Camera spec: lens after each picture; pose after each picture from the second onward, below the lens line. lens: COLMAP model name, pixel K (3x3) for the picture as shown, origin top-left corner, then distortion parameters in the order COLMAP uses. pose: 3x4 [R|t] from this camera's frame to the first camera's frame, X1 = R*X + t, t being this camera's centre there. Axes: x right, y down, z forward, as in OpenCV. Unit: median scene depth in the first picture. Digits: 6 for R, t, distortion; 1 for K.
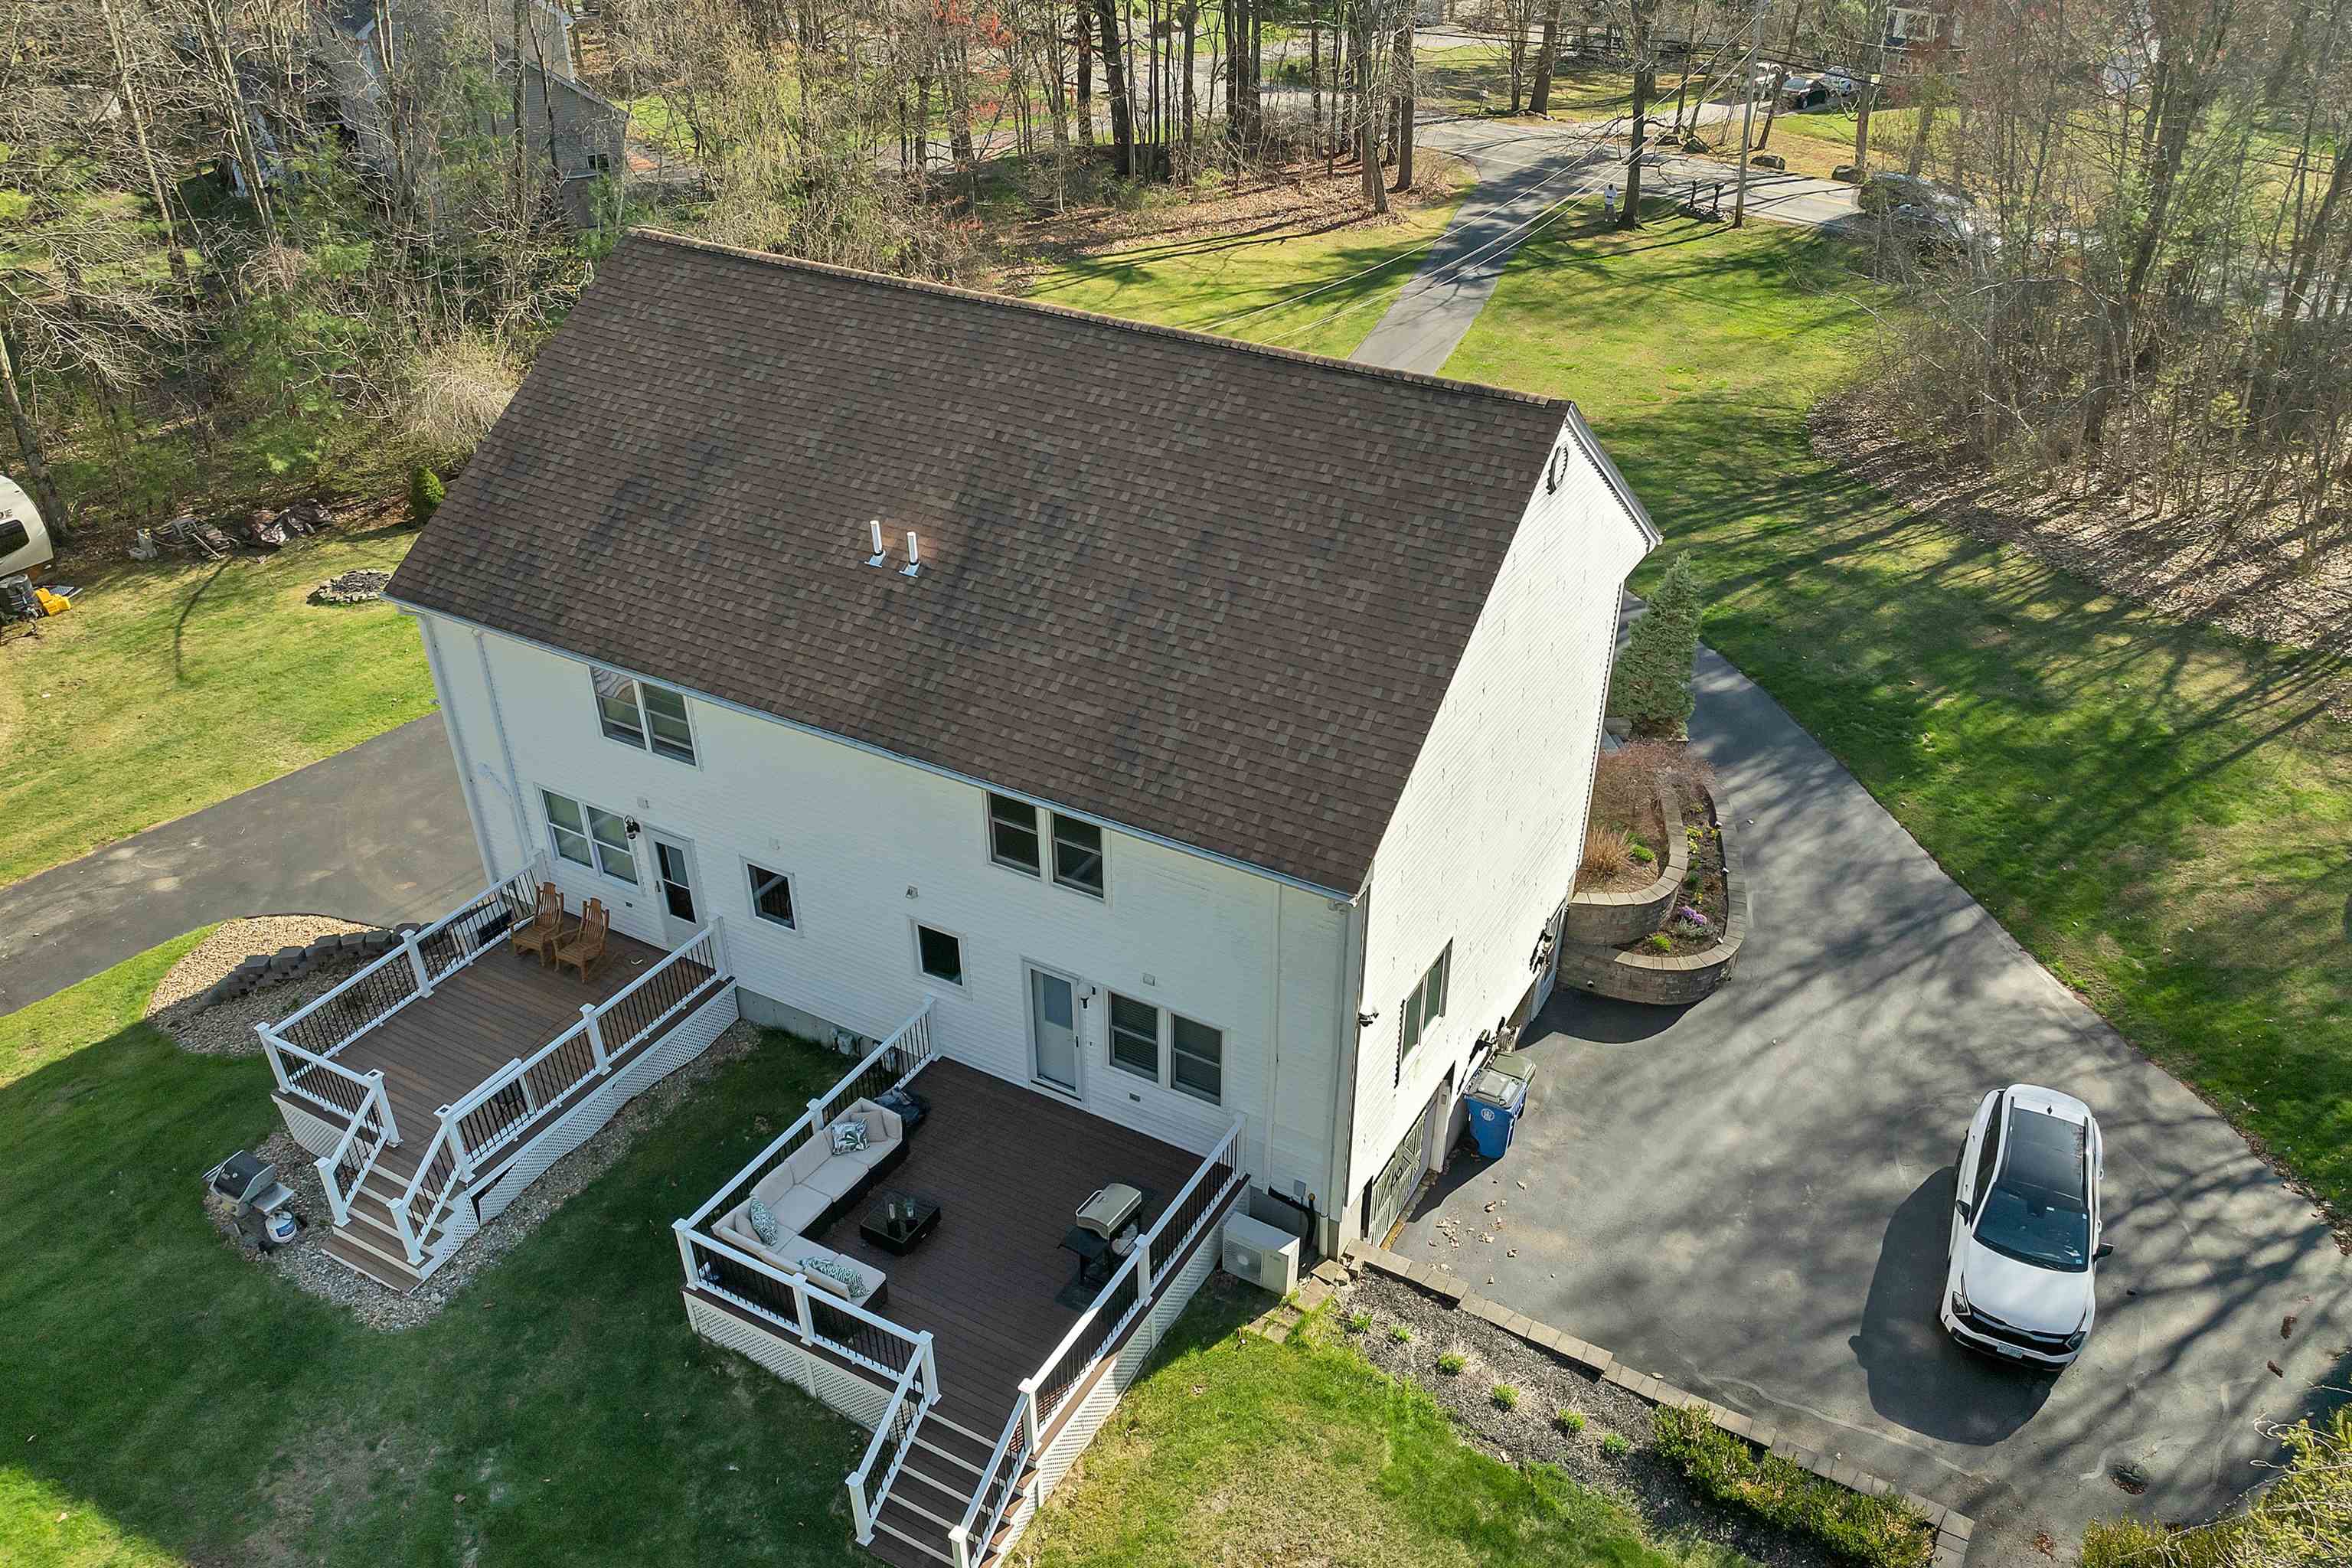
lens RADIAL K [[1704.4, 0, 1270.5], [0, 1704.4, 890.6], [0, 0, 1]] dist [-0.005370, -0.048778]
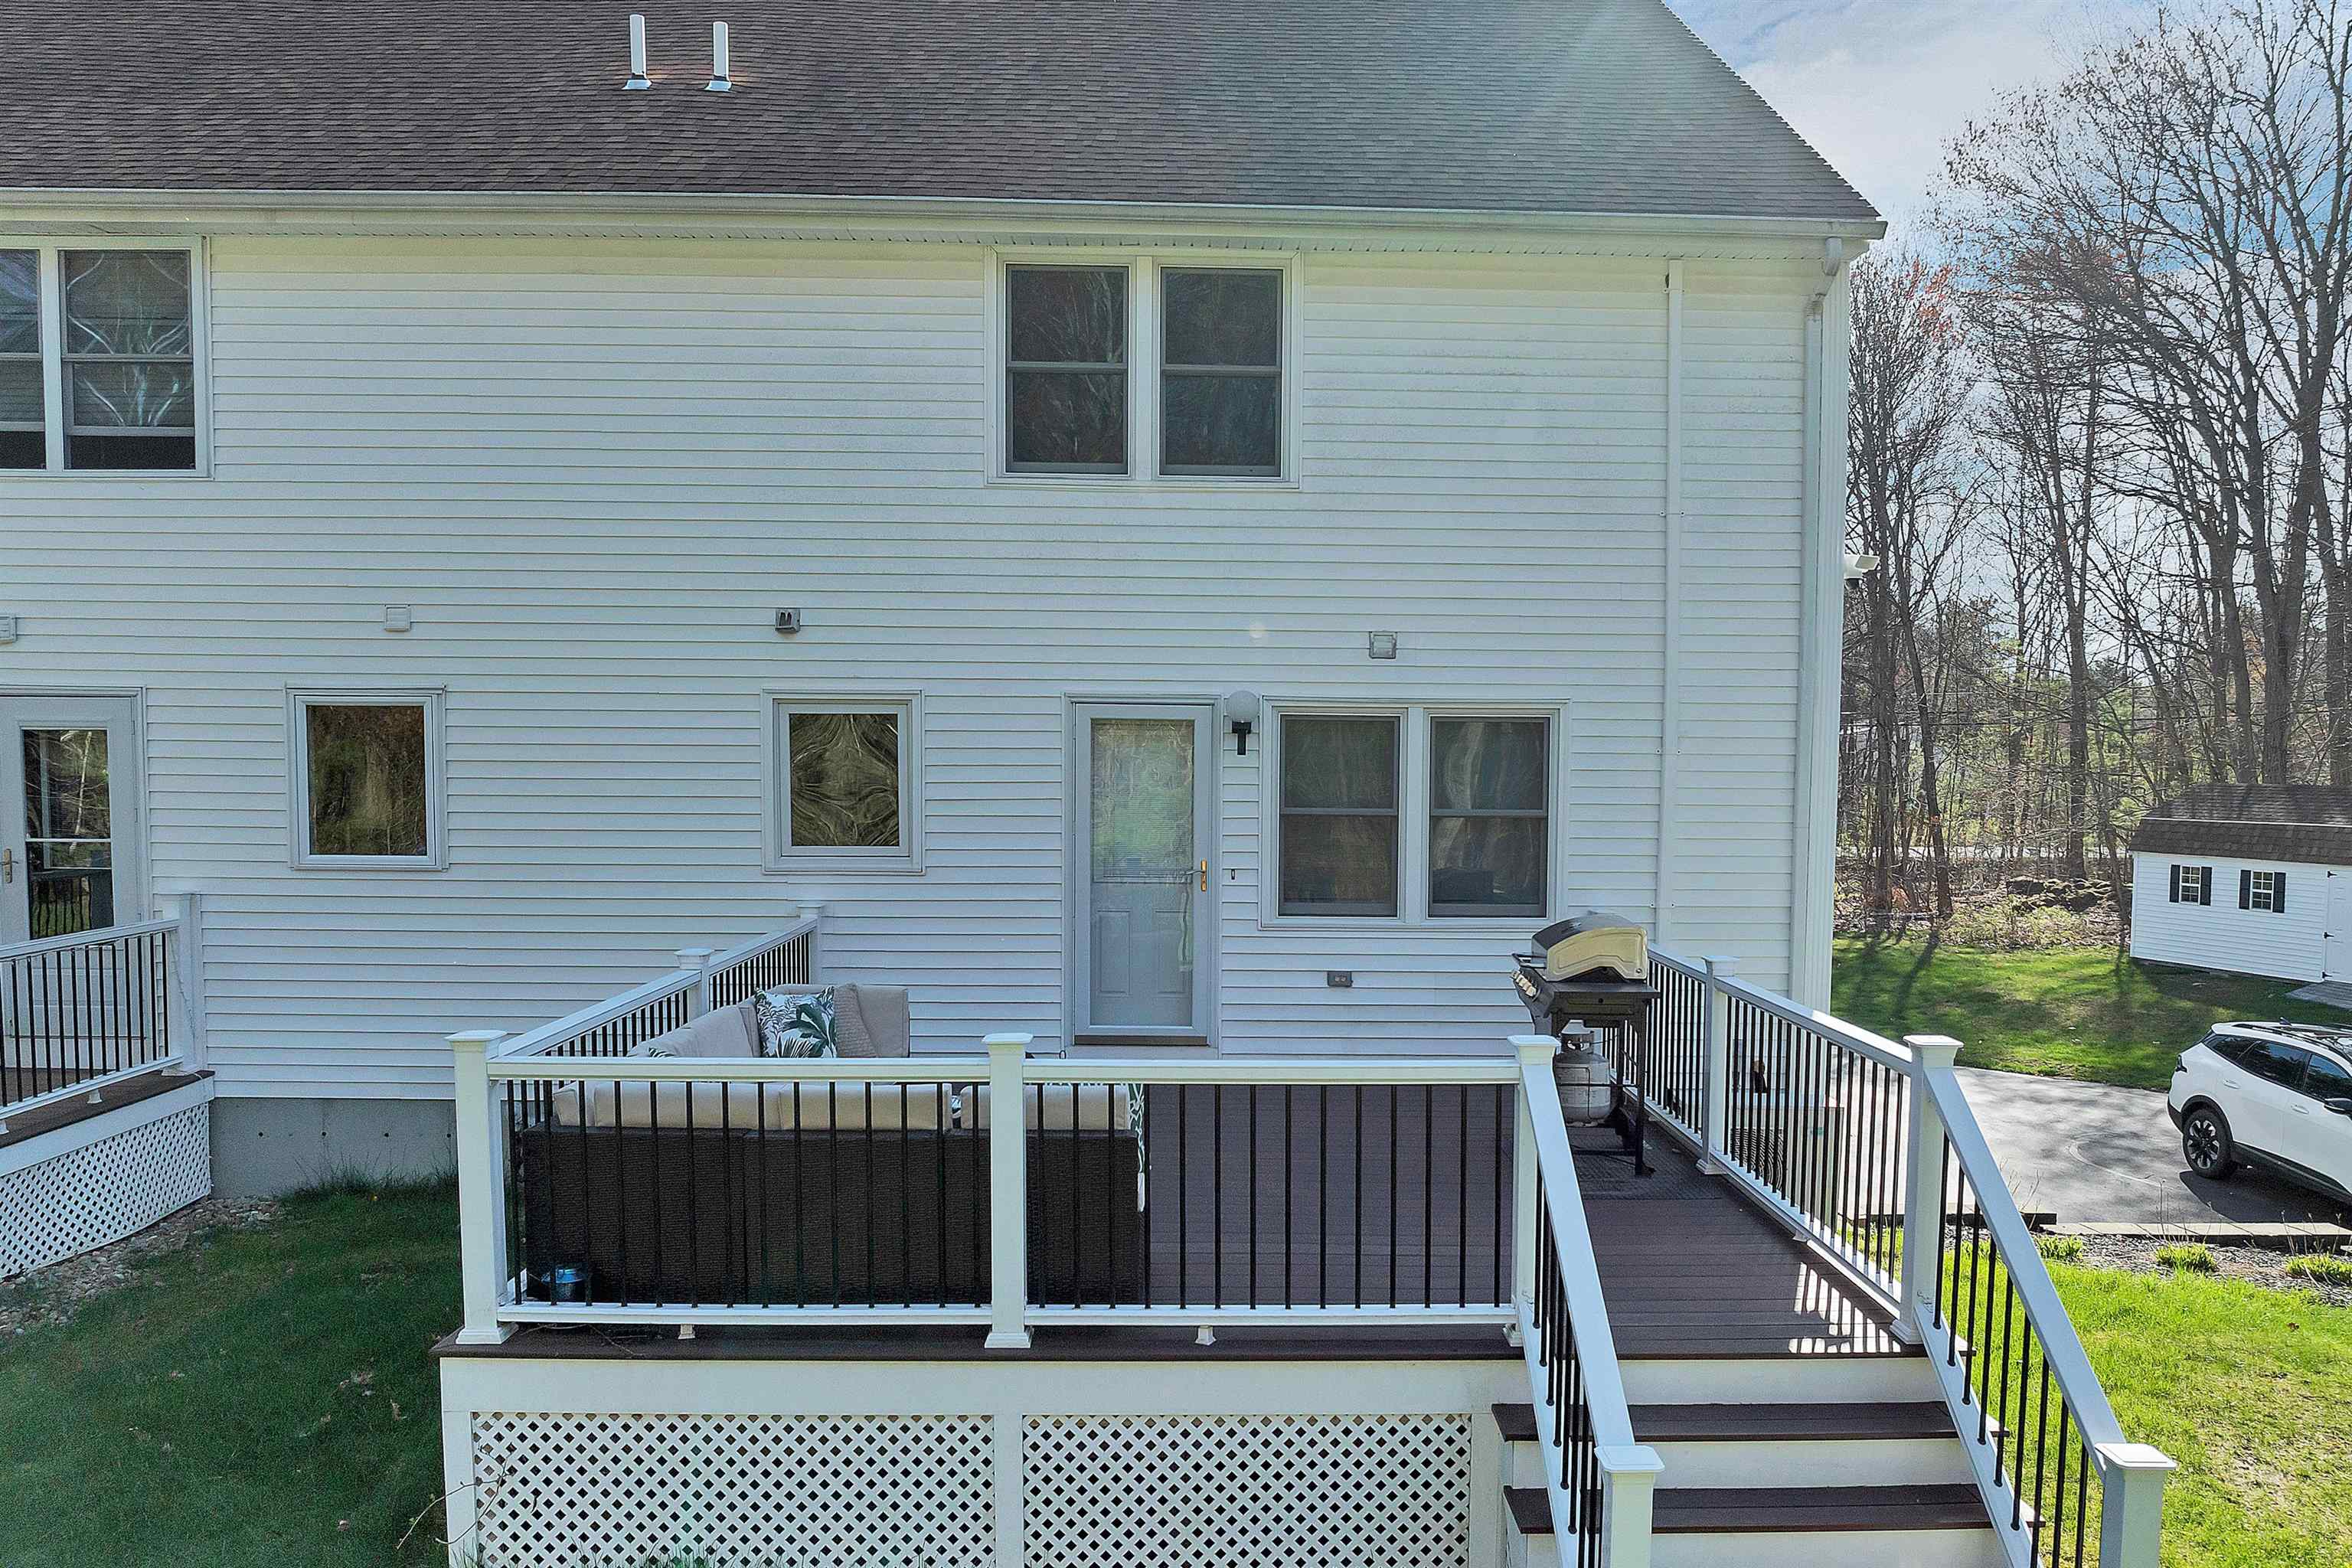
lens RADIAL K [[1704.4, 0, 1270.5], [0, 1704.4, 890.6], [0, 0, 1]] dist [-0.005370, -0.048778]
pose [[0.872495, -0.058740, 0.485080, -0.338174], [0.292004, 0.858657, -0.421239, 0.306946], [-0.391774, 0.509174, 0.766326, 0.665568]]
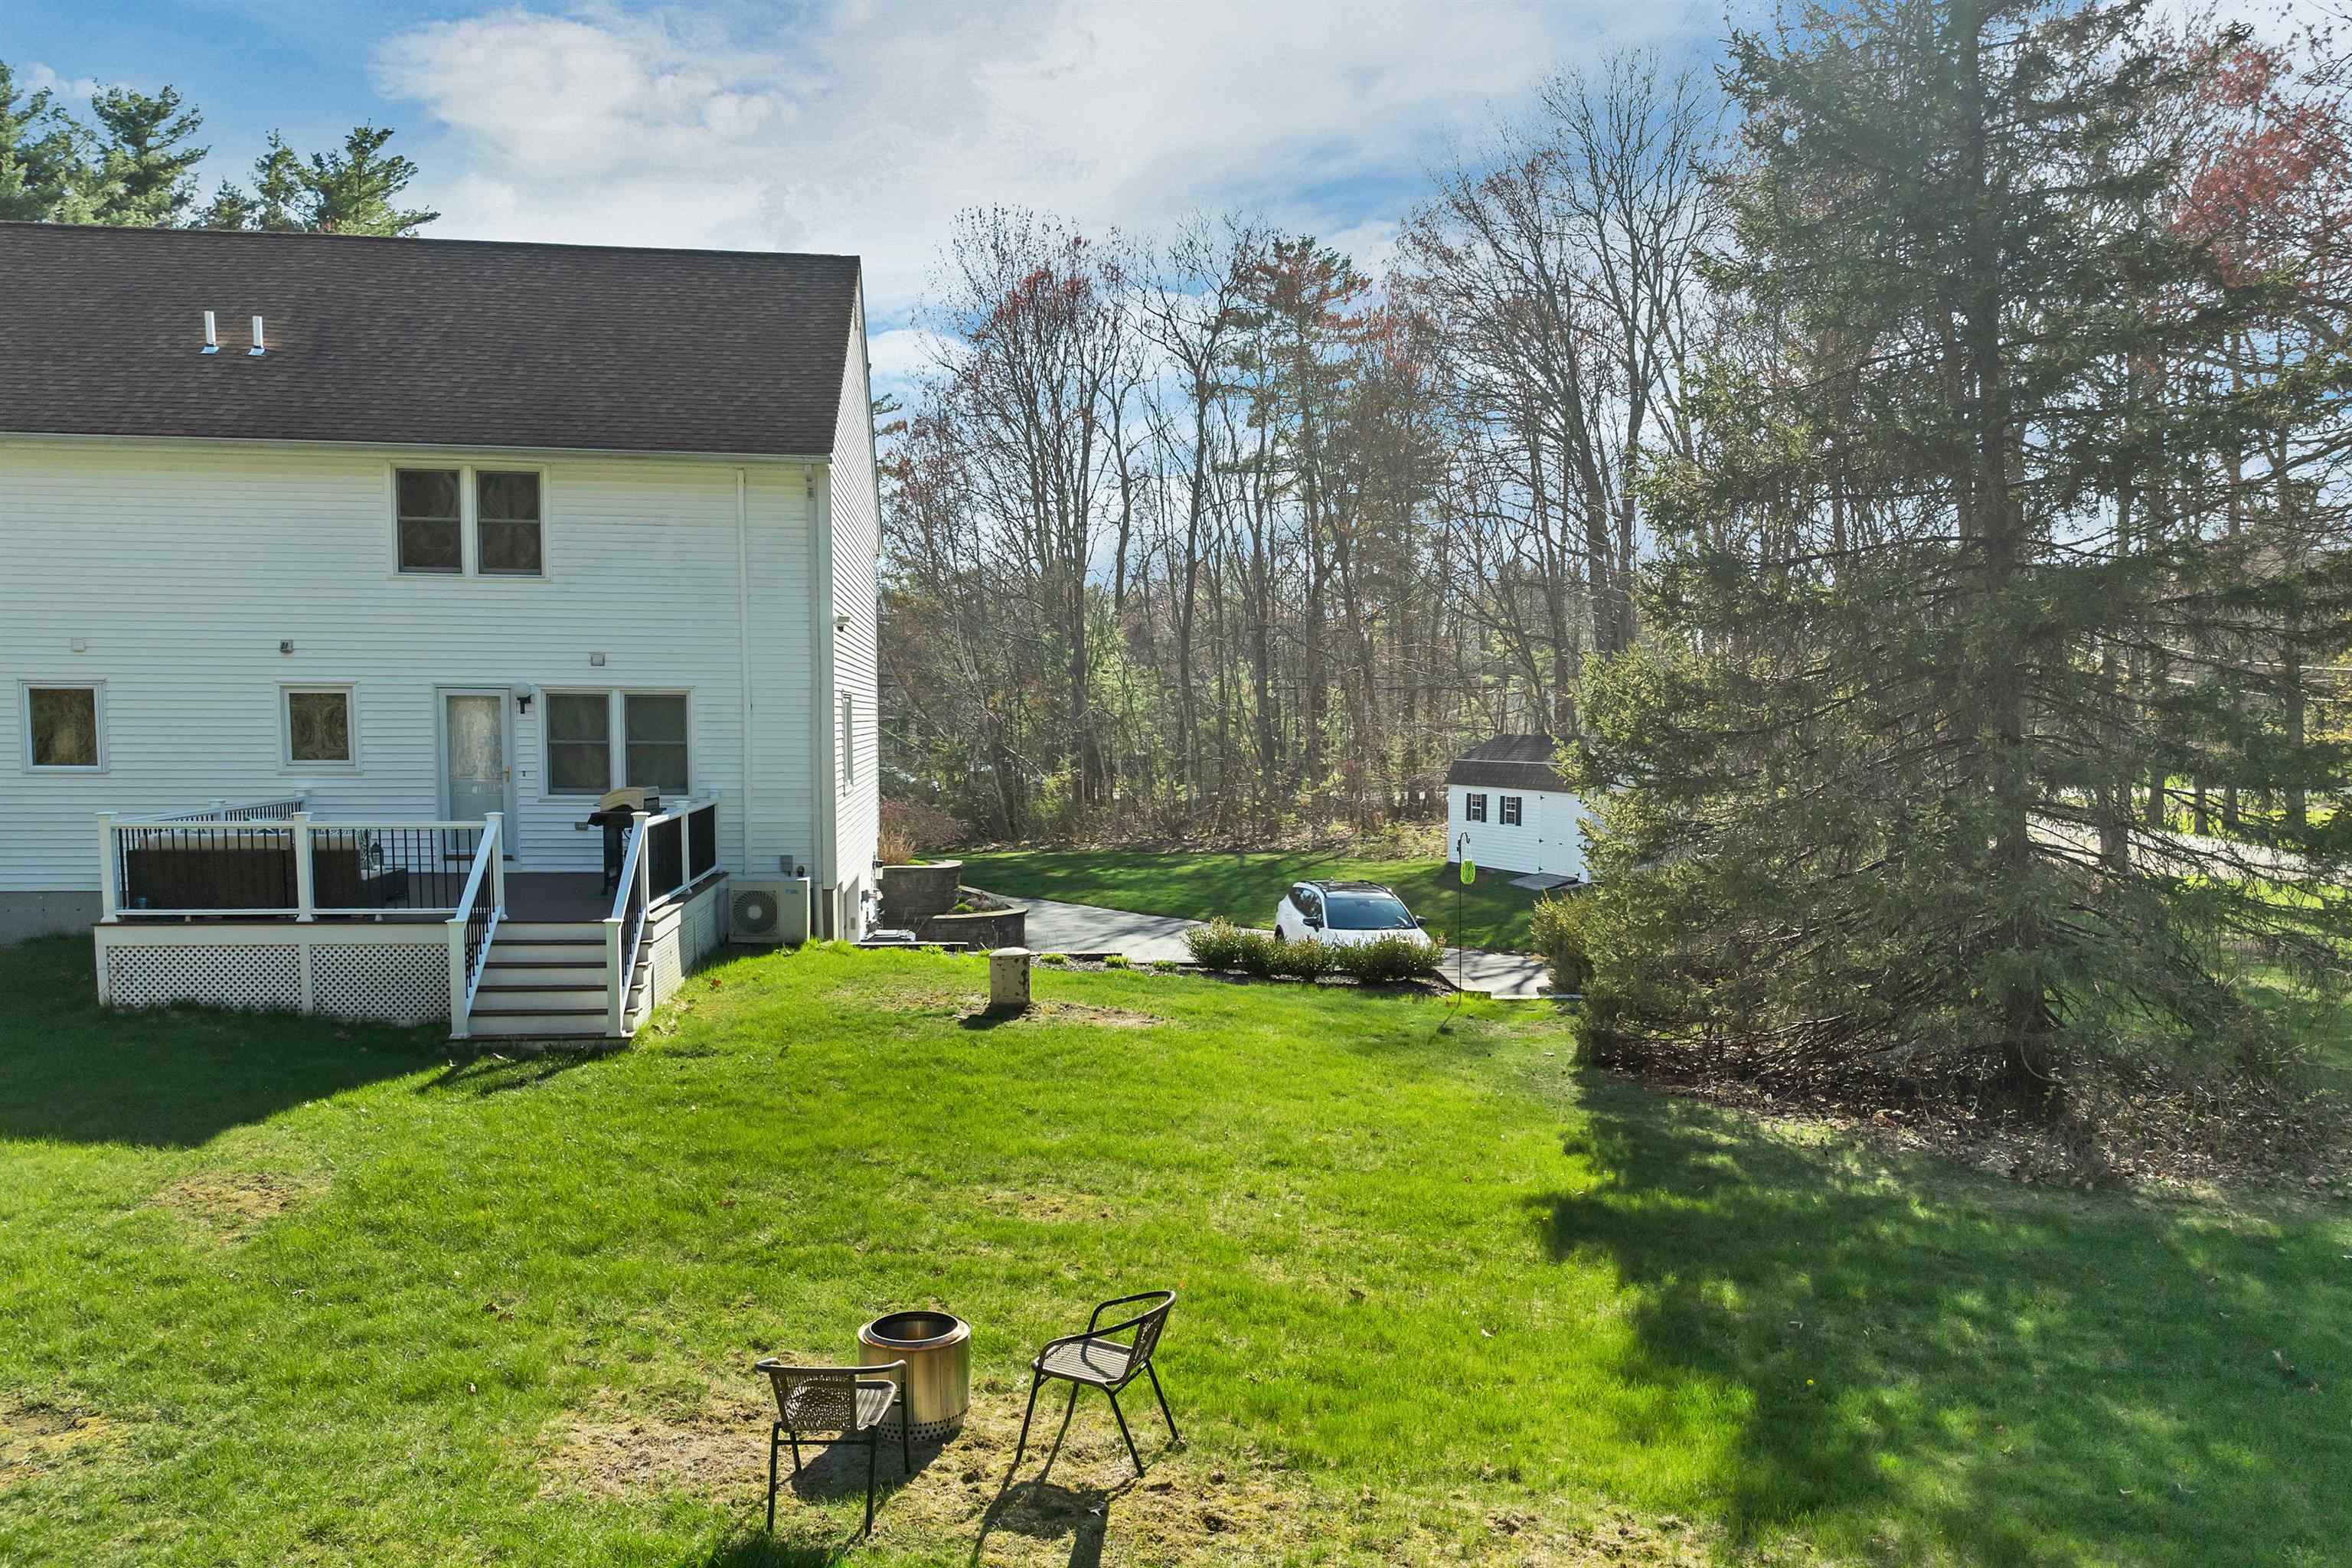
lens RADIAL K [[1727.9, 0, 1257.2], [0, 1727.9, 887.9], [0, 0, 1]] dist [-0.020925, -0.006264]
pose [[0.808619, -0.078321, 0.583096, -0.350488], [0.346661, 0.864205, -0.364658, 0.655475], [-0.475354, 0.497006, 0.725964, 0.159341]]
